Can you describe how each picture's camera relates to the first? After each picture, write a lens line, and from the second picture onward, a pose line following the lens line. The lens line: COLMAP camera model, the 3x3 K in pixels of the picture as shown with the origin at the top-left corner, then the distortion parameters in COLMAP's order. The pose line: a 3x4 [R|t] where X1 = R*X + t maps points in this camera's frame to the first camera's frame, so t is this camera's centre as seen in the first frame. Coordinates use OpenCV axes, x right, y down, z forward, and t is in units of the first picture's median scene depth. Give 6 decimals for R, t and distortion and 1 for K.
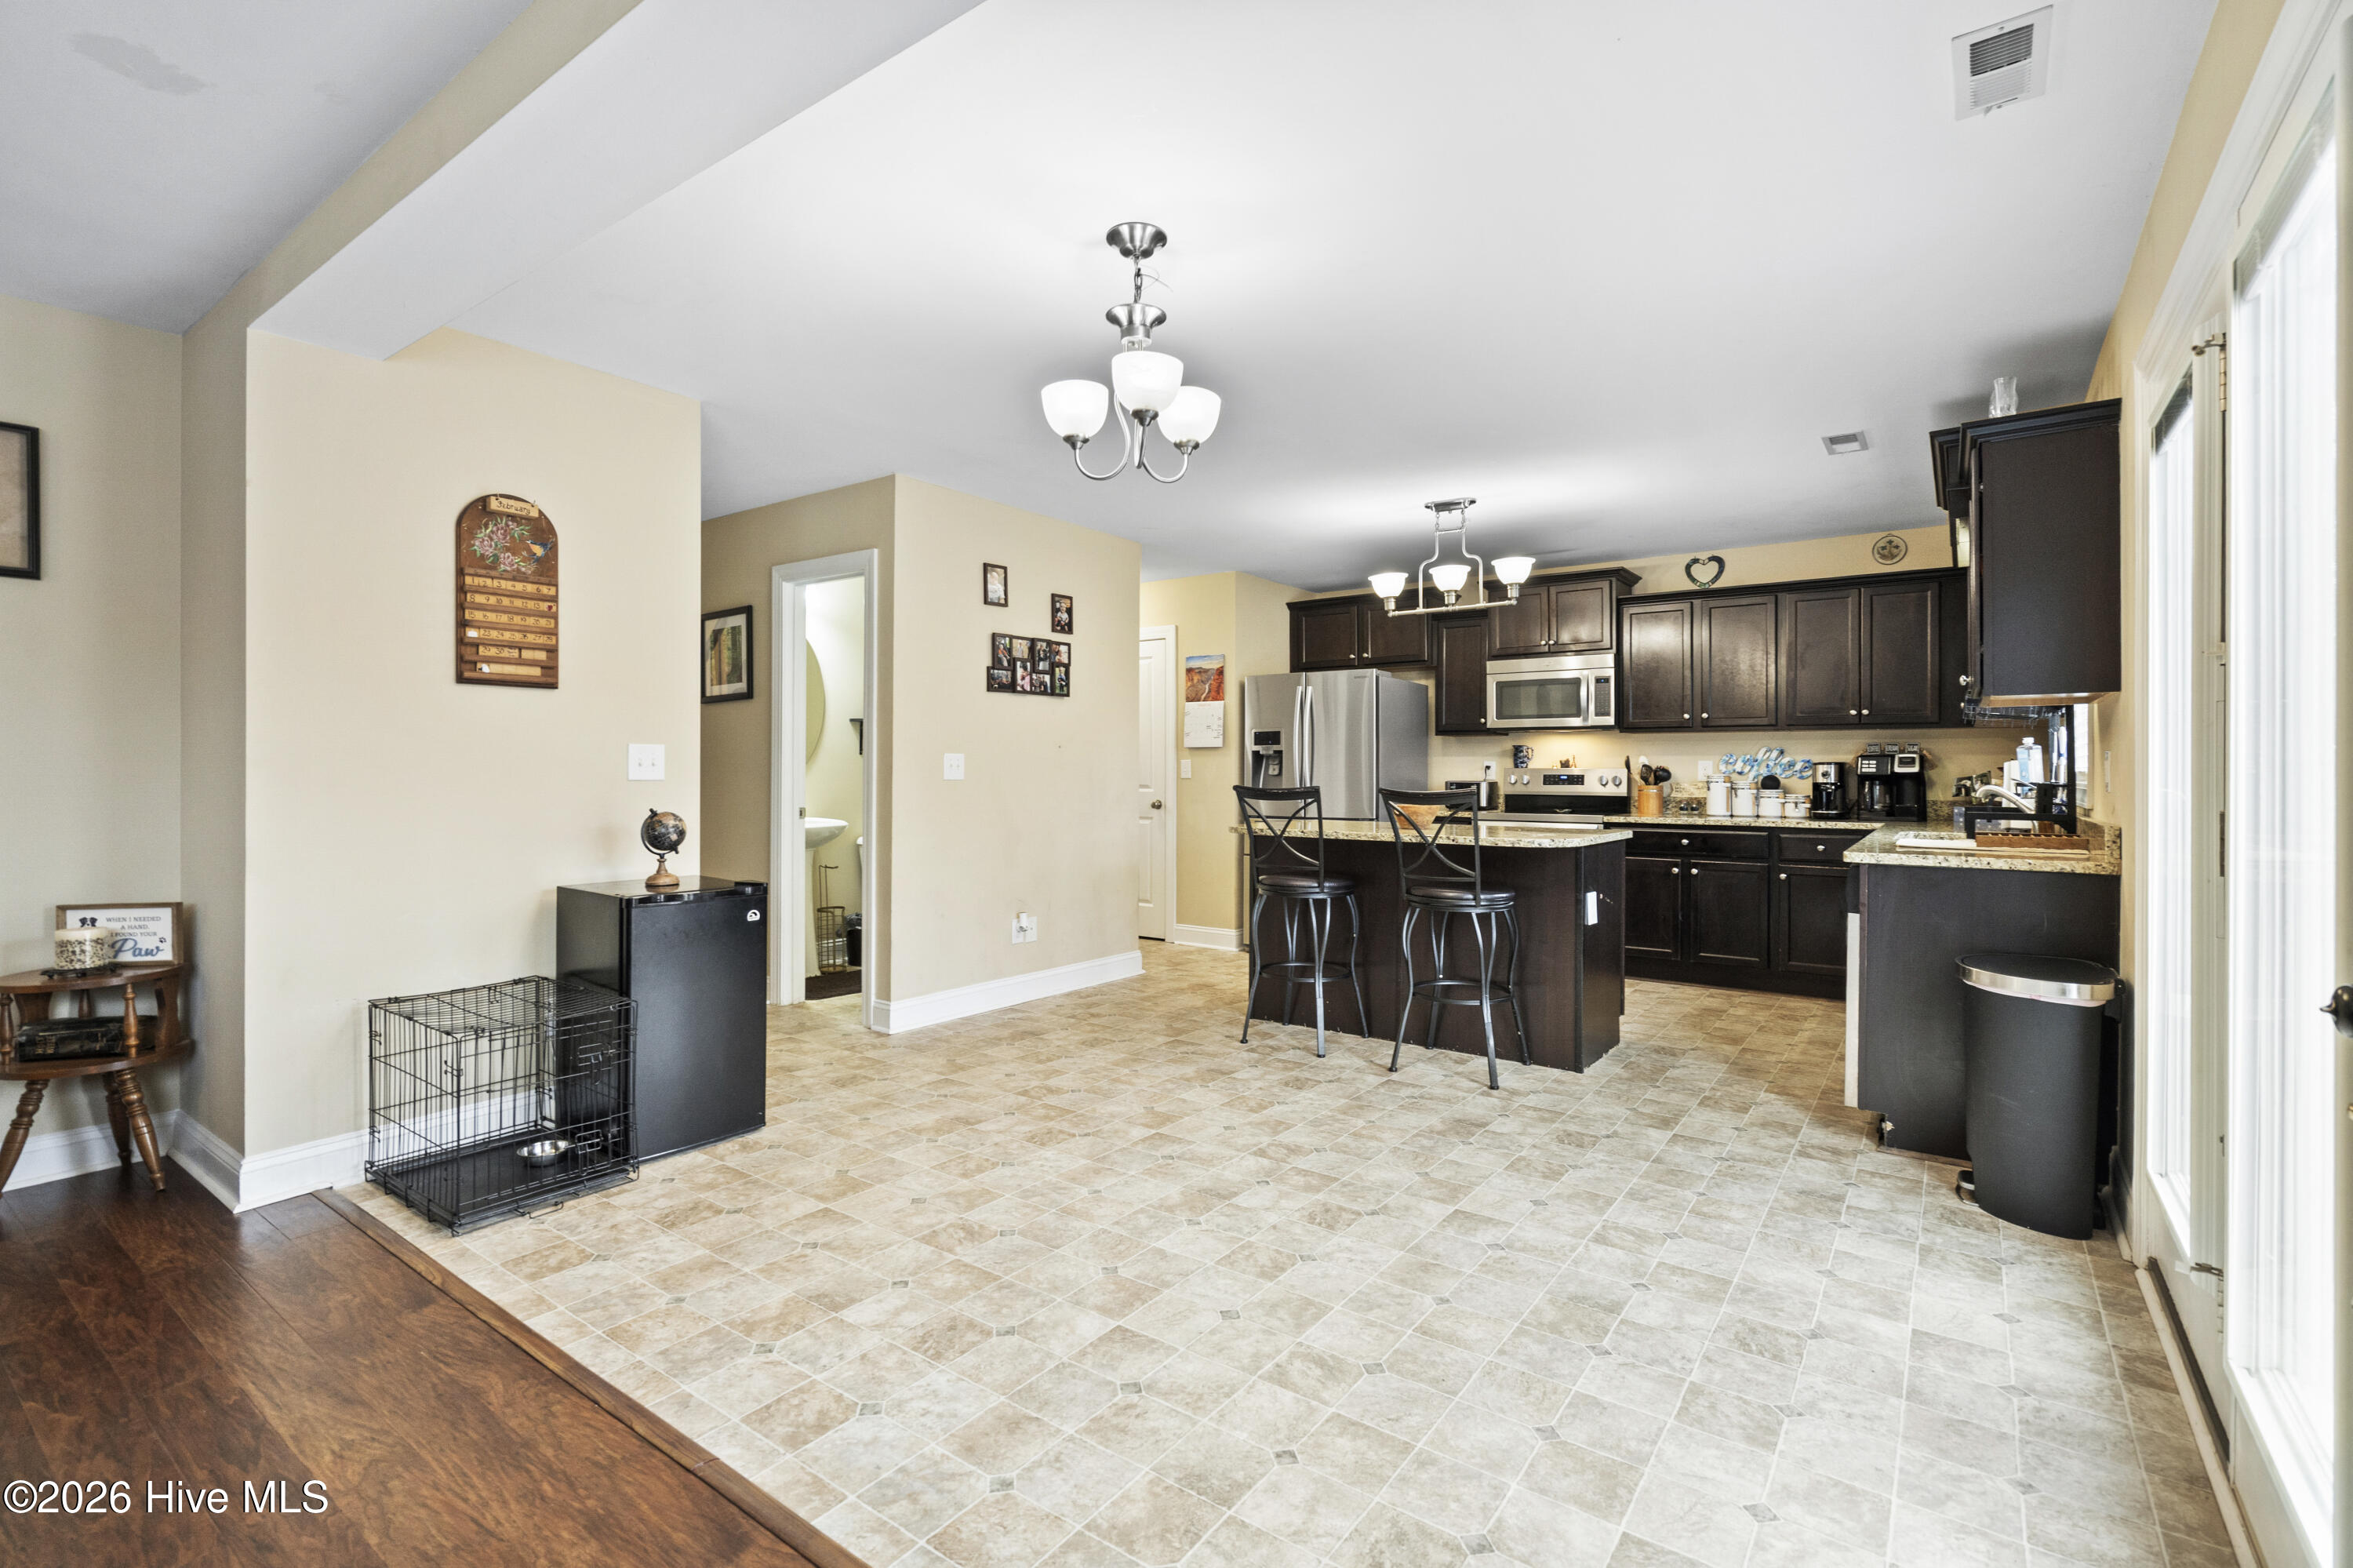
lens RADIAL K [[1074.9, 0, 1184.6], [0, 1074.9, 765.5], [0, 0, 1]] dist [-0.006842, 0.003794]
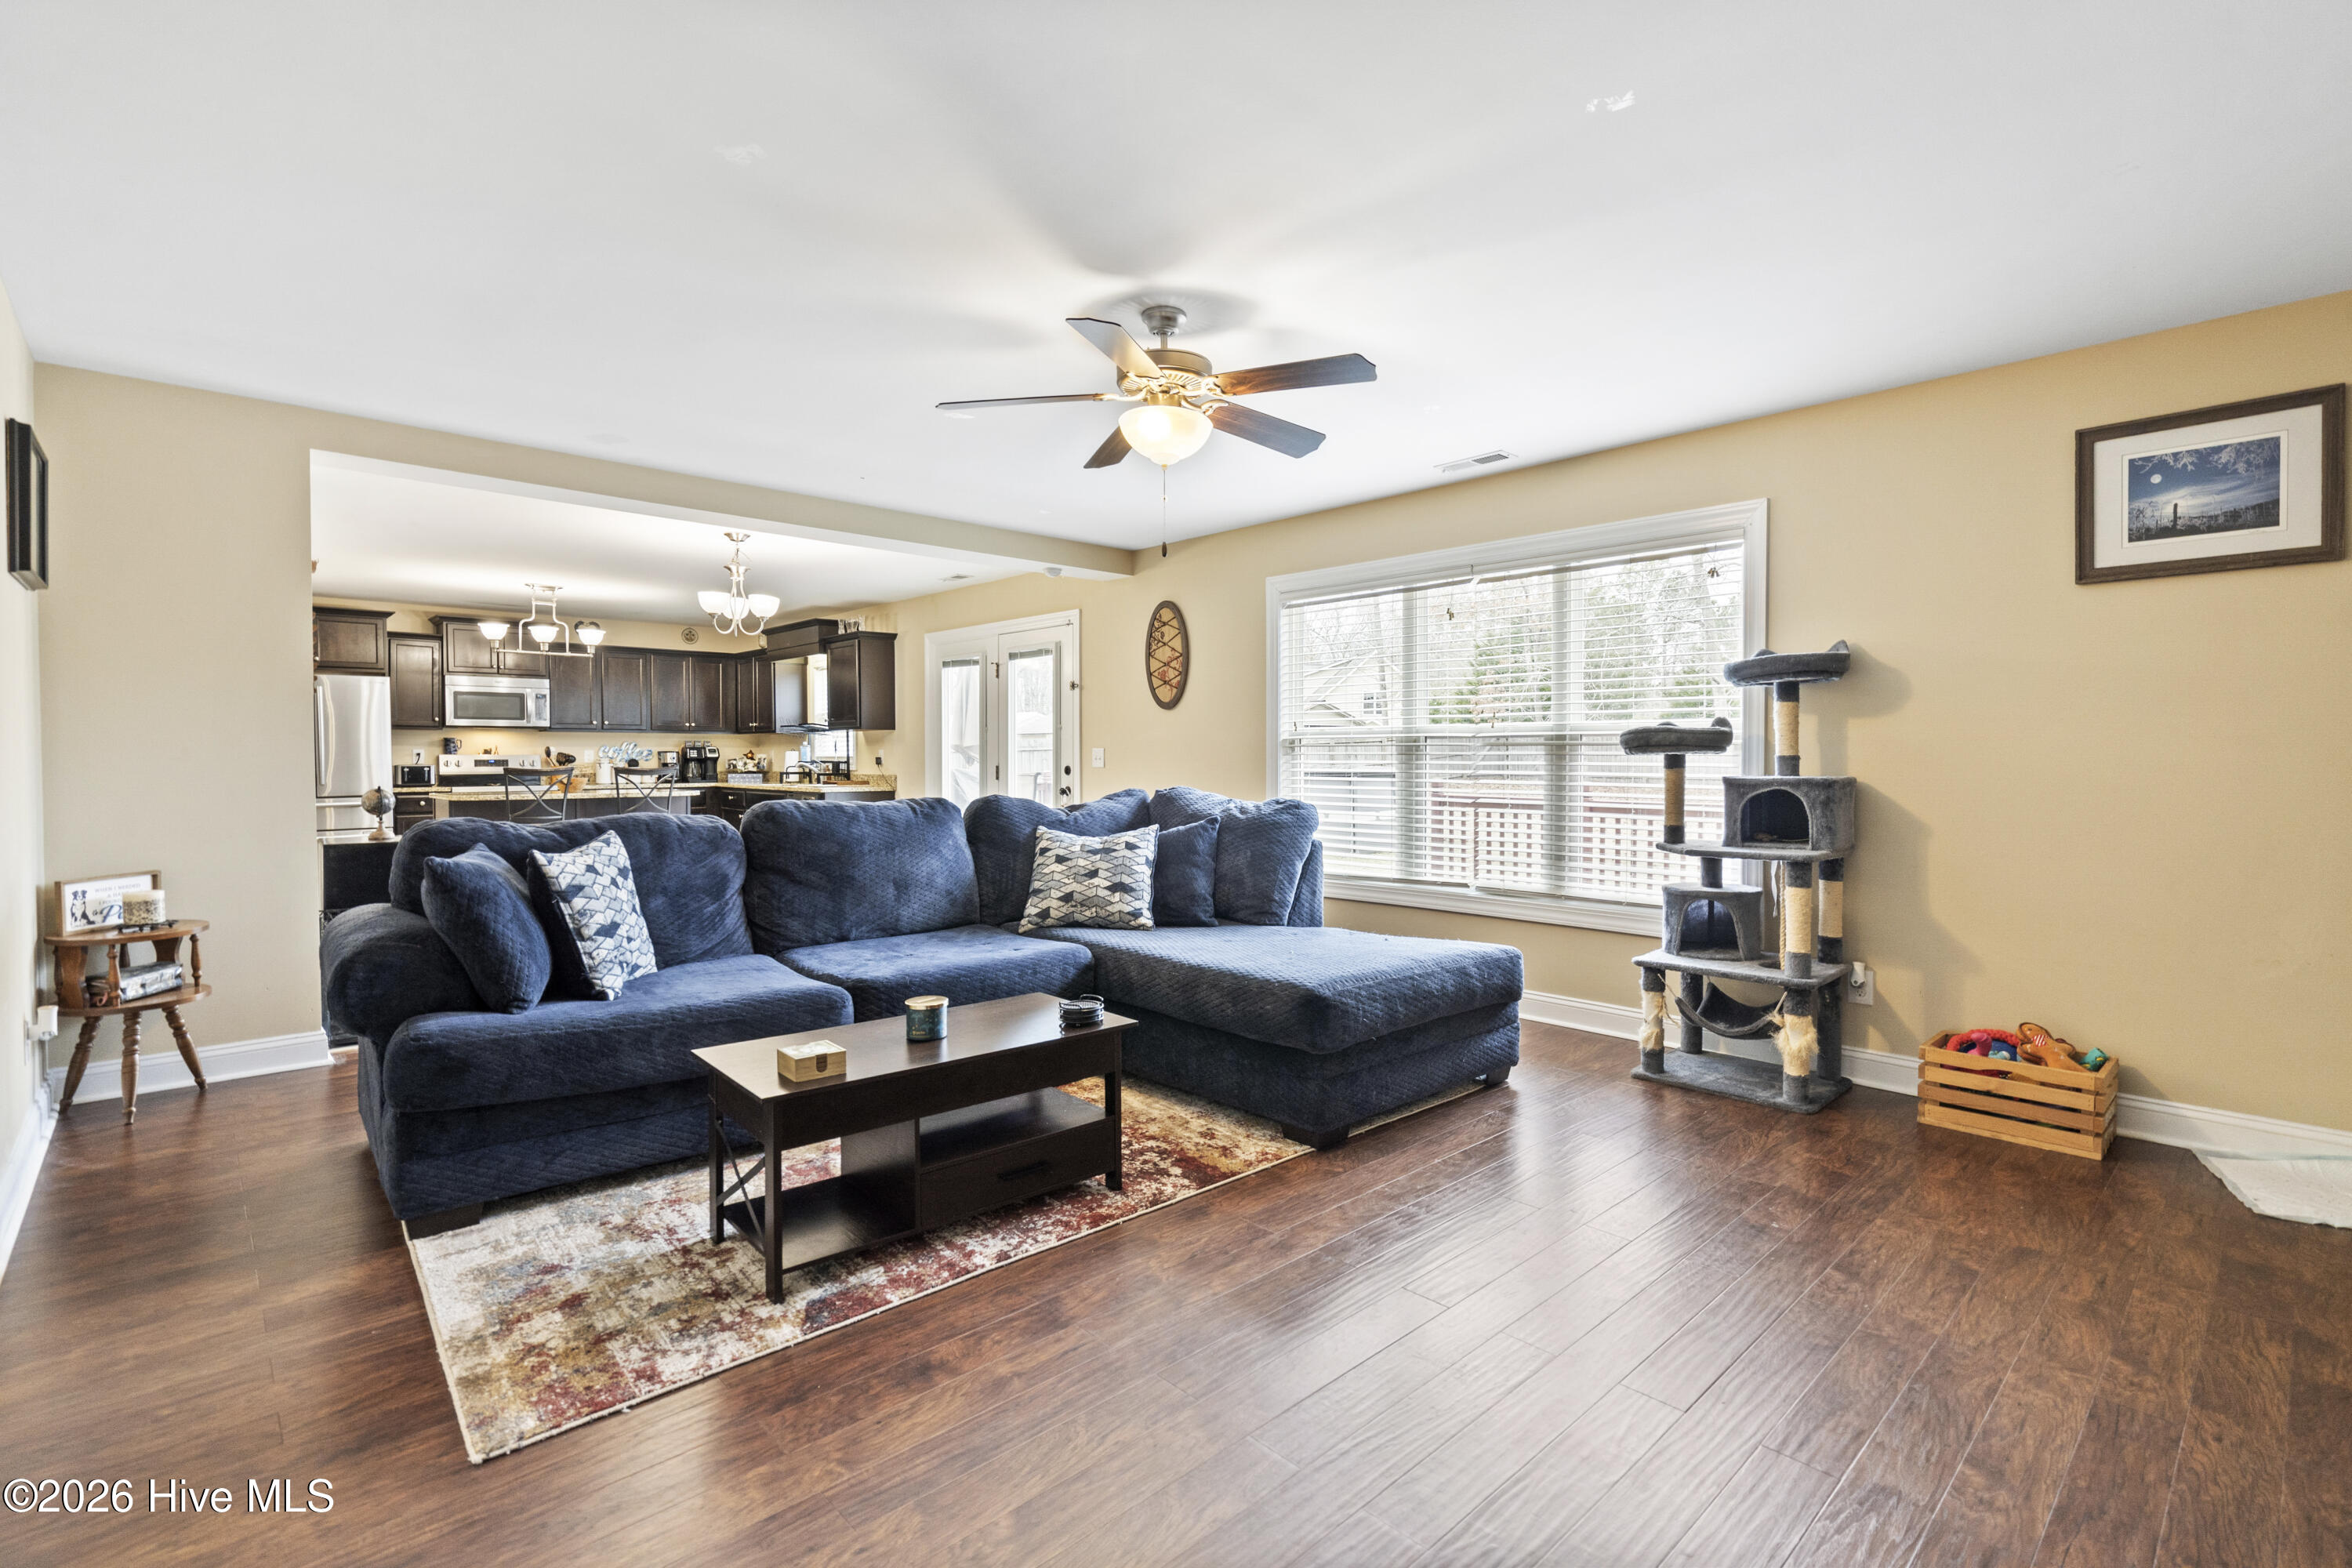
lens RADIAL K [[1074.4, 0, 1229.7], [0, 1074.4, 770.4], [0, 0, 1]] dist [-0.006842, 0.003794]
pose [[0.152186, -0.016817, 0.988209, -1.111973], [-0.004235, 0.999835, 0.017667, -0.007143], [-0.988343, -0.006874, 0.152090, -0.224977]]
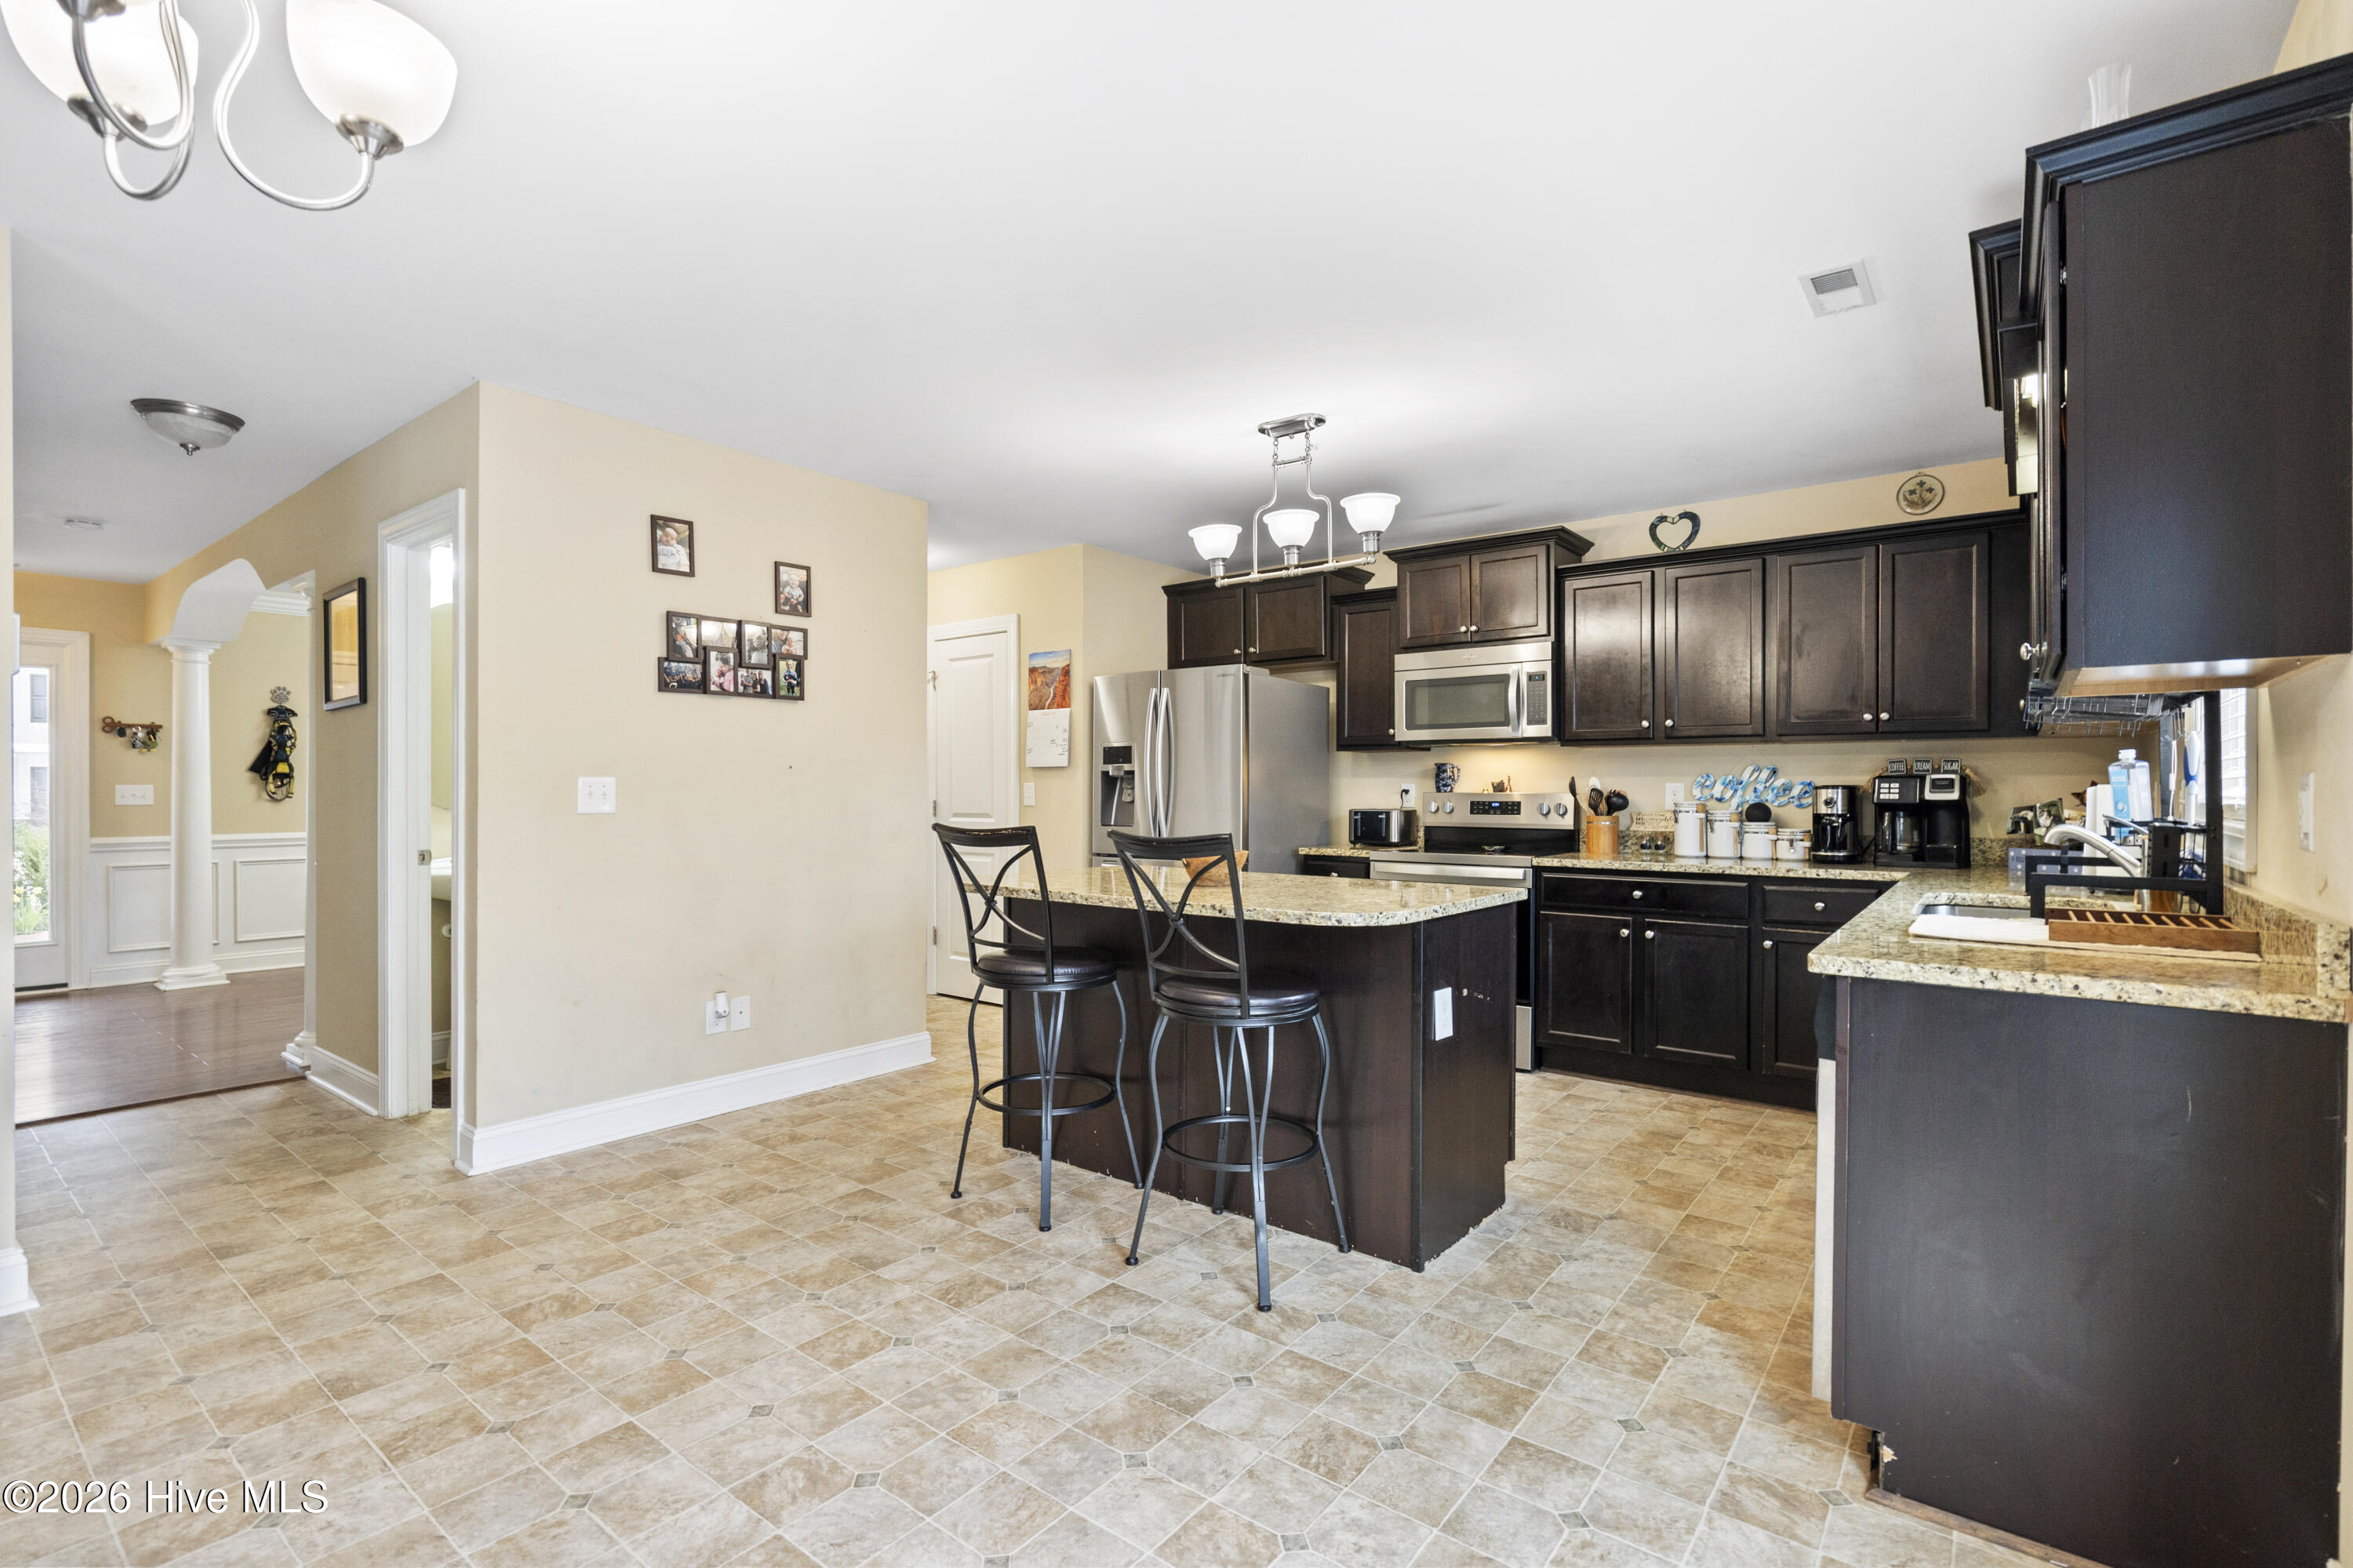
lens RADIAL K [[1074.9, 0, 1196.5], [0, 1074.9, 789.6], [0, 0, 1]] dist [-0.006842, 0.003794]
pose [[0.999652, -0.002116, -0.026297, 0.194927], [0.002260, 0.999983, 0.005447, -0.005404], [0.026285, -0.005505, 0.999639, 0.271842]]
